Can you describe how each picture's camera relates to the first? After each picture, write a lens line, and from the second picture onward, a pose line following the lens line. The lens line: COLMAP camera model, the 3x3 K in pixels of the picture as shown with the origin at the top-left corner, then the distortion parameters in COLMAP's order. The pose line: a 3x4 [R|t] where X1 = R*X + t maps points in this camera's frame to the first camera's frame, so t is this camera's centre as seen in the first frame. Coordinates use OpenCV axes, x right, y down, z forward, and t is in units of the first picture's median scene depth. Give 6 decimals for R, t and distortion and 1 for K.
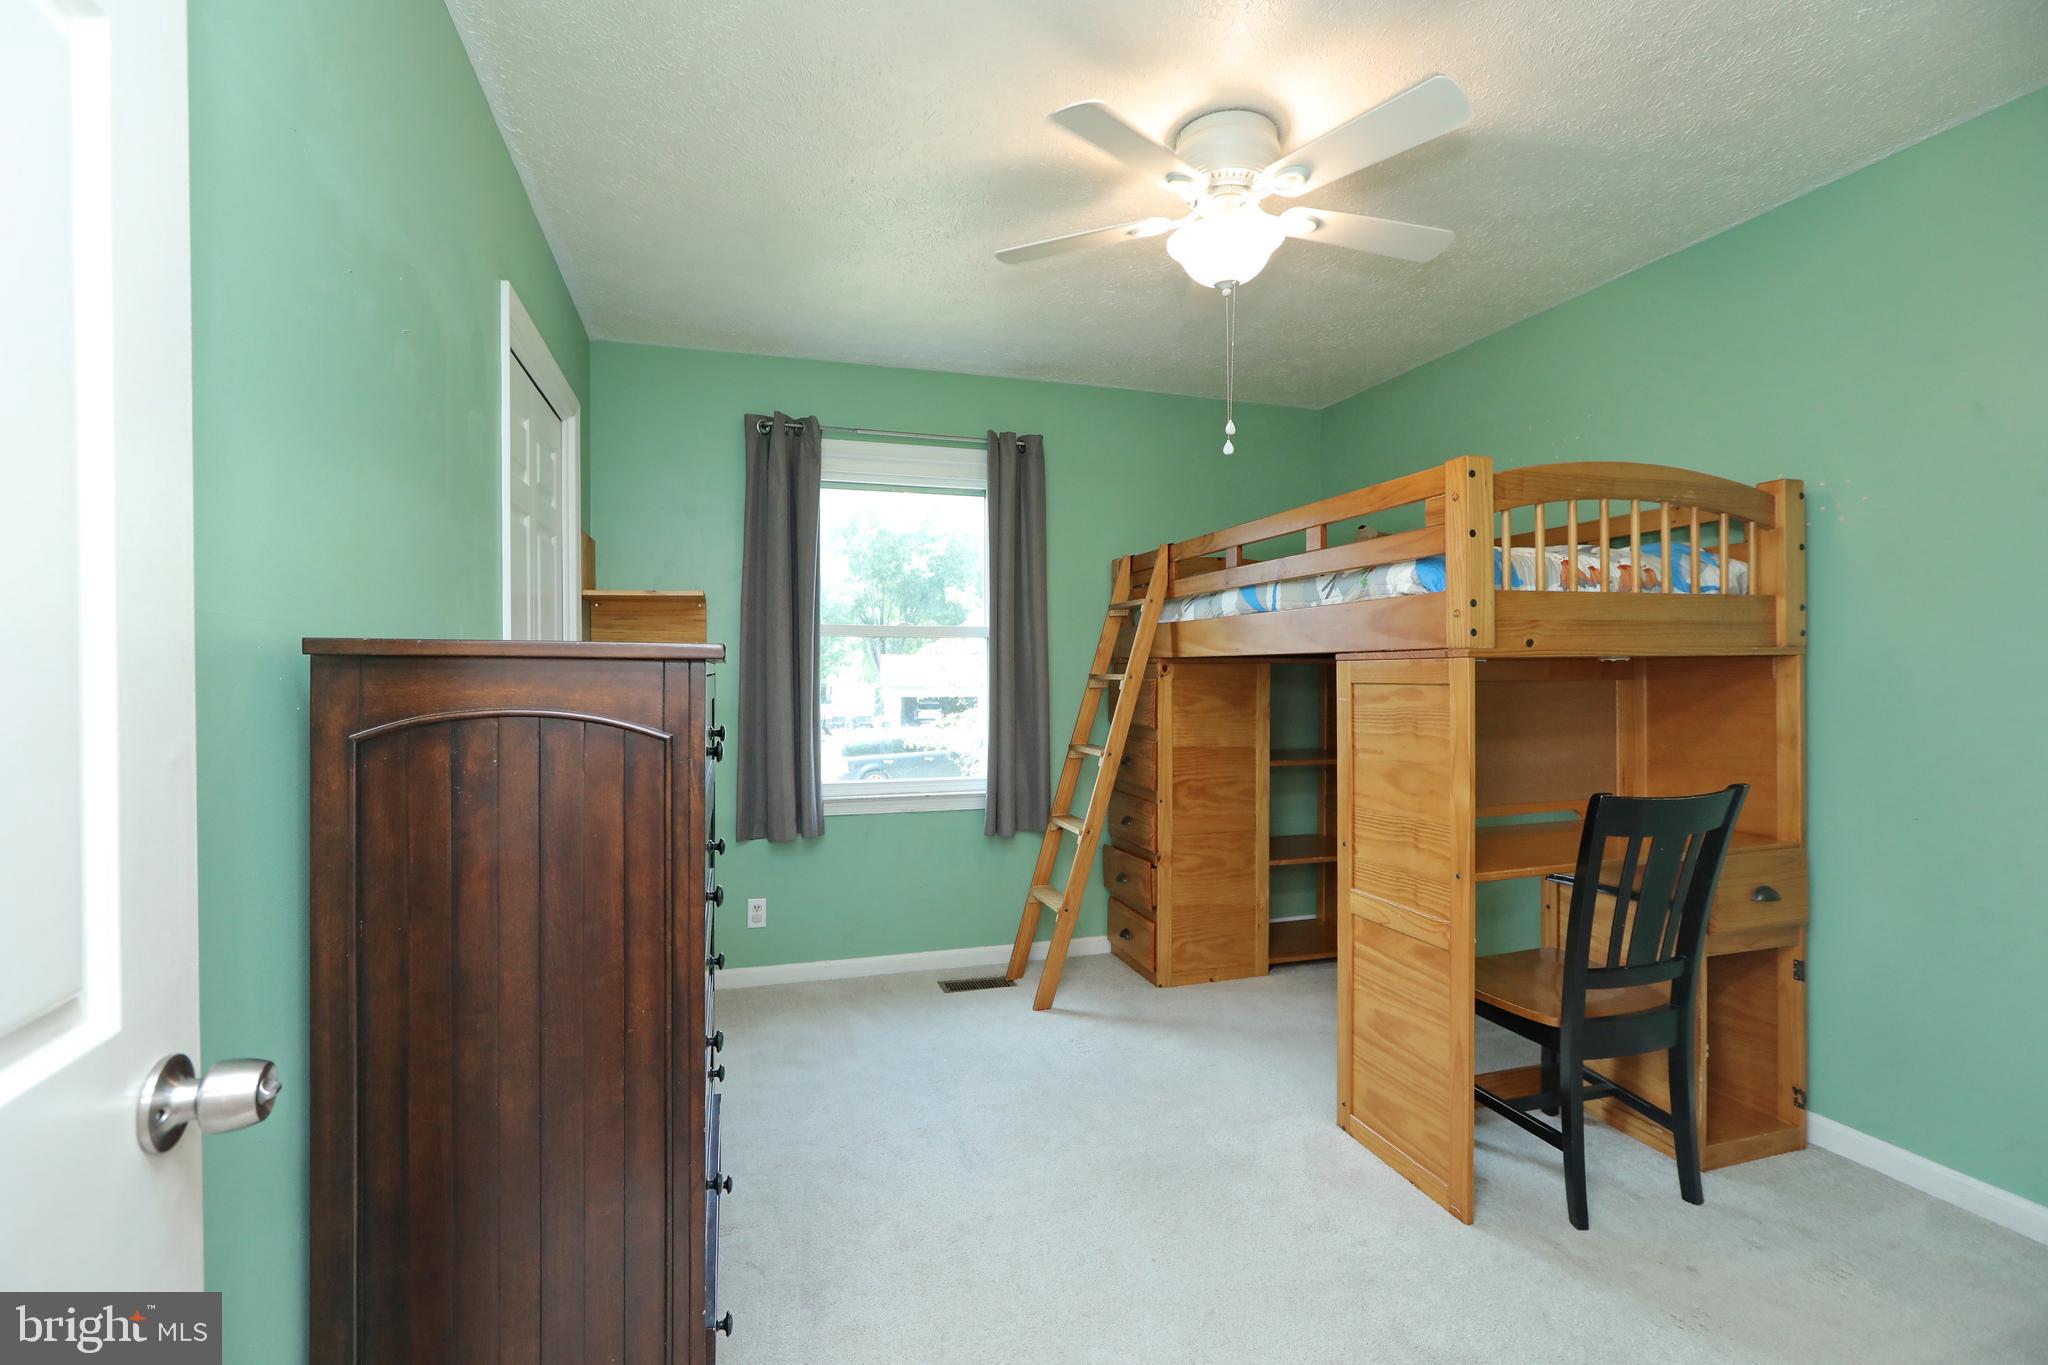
lens RADIAL K [[993.9, 0, 1018.3], [0, 993.9, 679.2], [0, 0, 1]] dist [-0.004521, -0.000062]
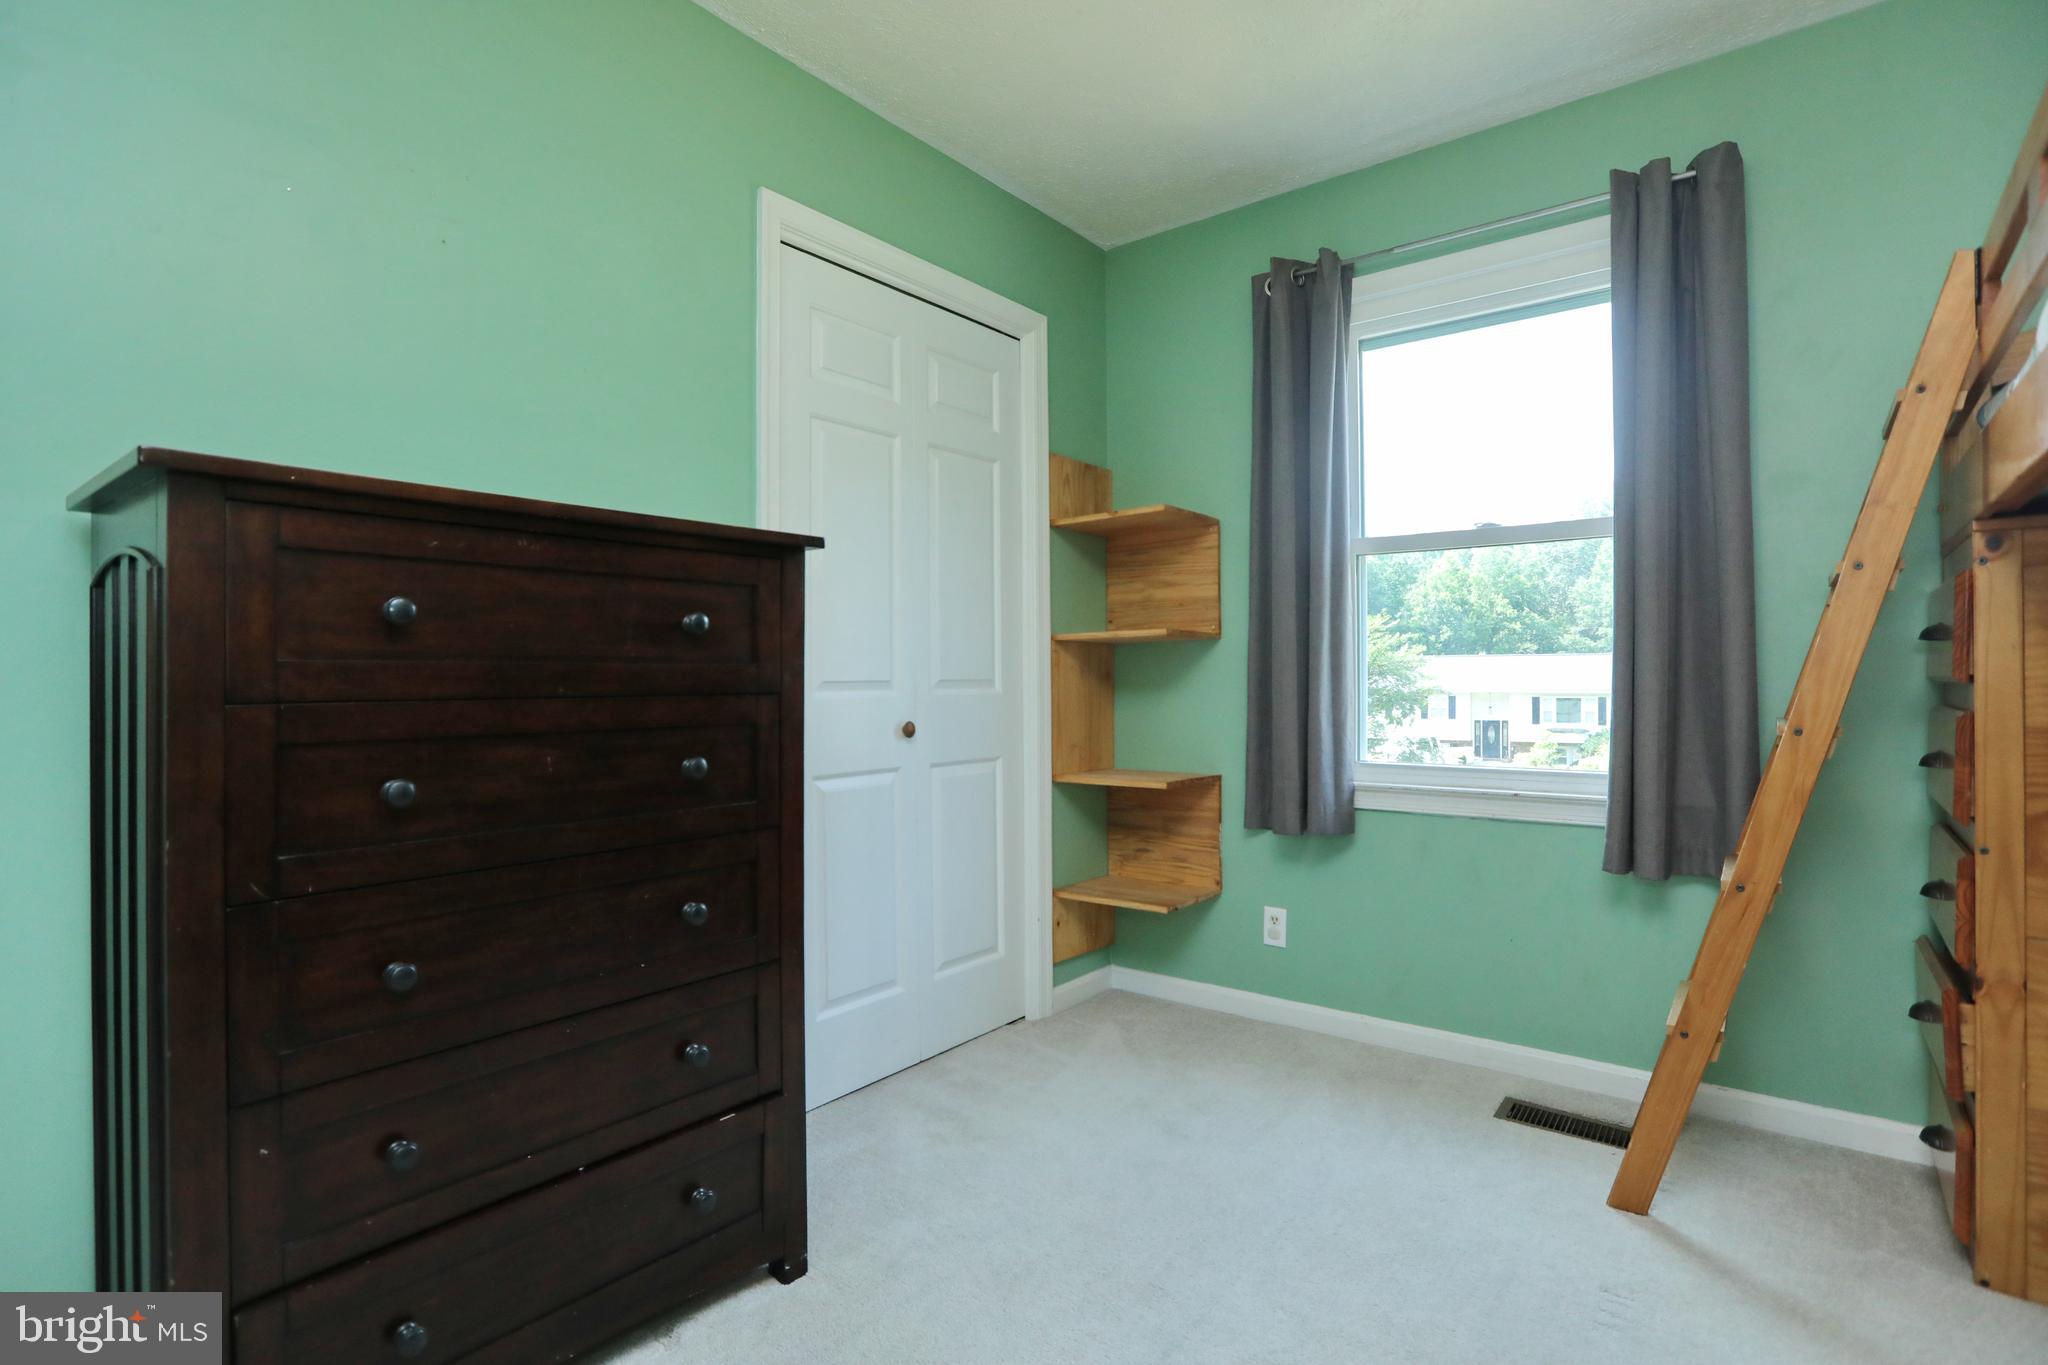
lens RADIAL K [[993.9, 0, 1026.8], [0, 993.9, 679.6], [0, 0, 1]] dist [-0.004521, -0.000062]
pose [[0.592468, -0.001235, -0.805593, 0.238065], [-0.002525, 0.999991, -0.003390, 0.048986], [0.805590, 0.004043, 0.592459, 0.393824]]
